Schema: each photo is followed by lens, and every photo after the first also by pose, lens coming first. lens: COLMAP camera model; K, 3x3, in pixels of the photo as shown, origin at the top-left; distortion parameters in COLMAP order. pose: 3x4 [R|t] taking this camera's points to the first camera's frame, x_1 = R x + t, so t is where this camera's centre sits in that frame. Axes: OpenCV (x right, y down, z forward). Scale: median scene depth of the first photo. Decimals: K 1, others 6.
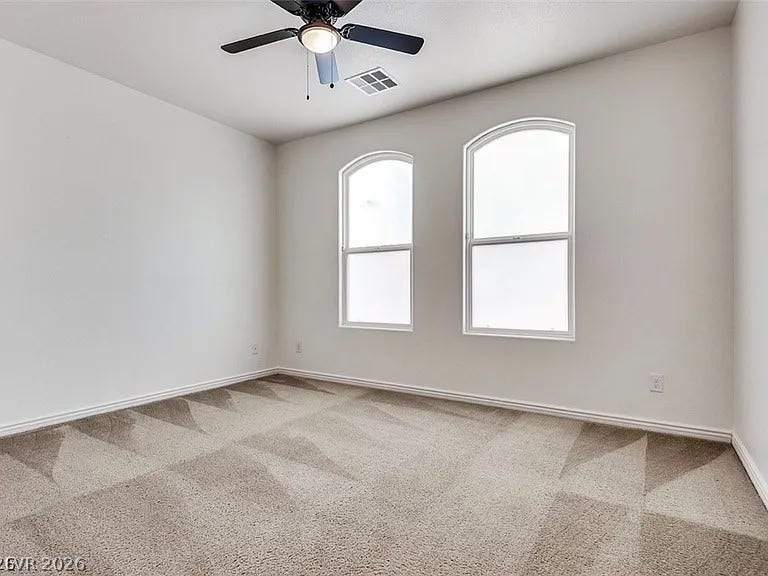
lens RADIAL K [[377.5, 0, 384.0], [0, 377.5, 288.0], [0, 0, 1]] dist [-0.000395, -0.000106]
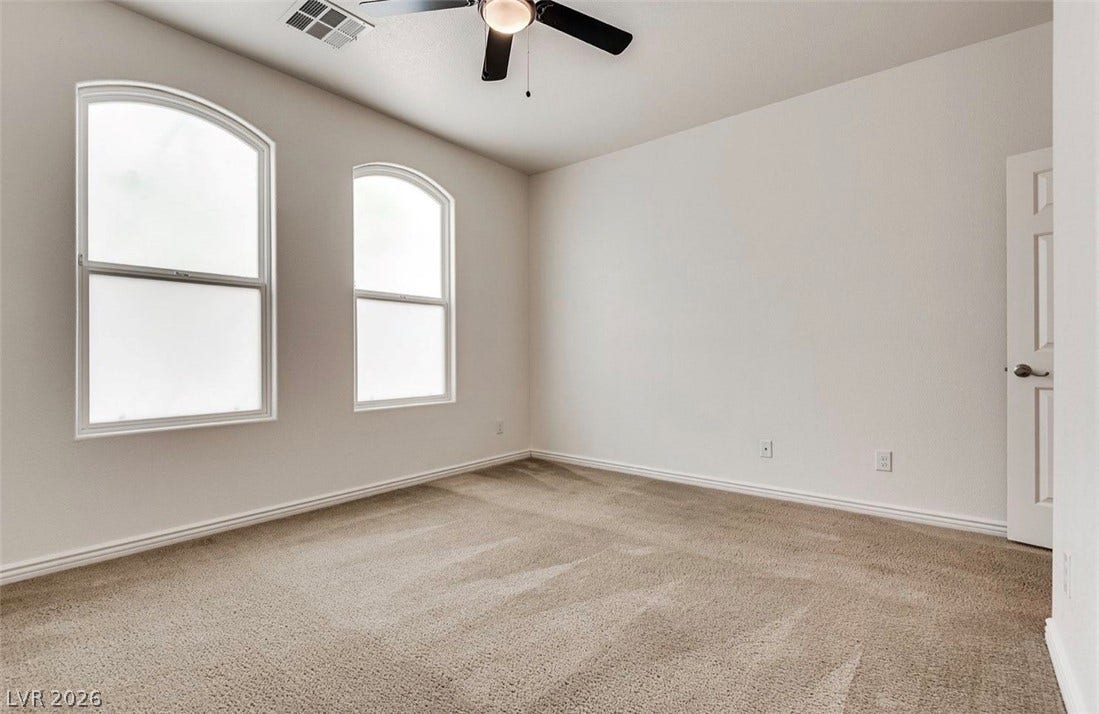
lens RADIAL K [[502.2, 0, 549.5], [0, 502.2, 357.0], [0, 0, 1]] dist [0.013534, -0.000225]
pose [[0.157137, 0.001181, 0.987576, -0.623028], [-0.006823, 0.999977, -0.000110, 0.006623], [-0.987553, -0.006721, 0.157141, 0.374208]]
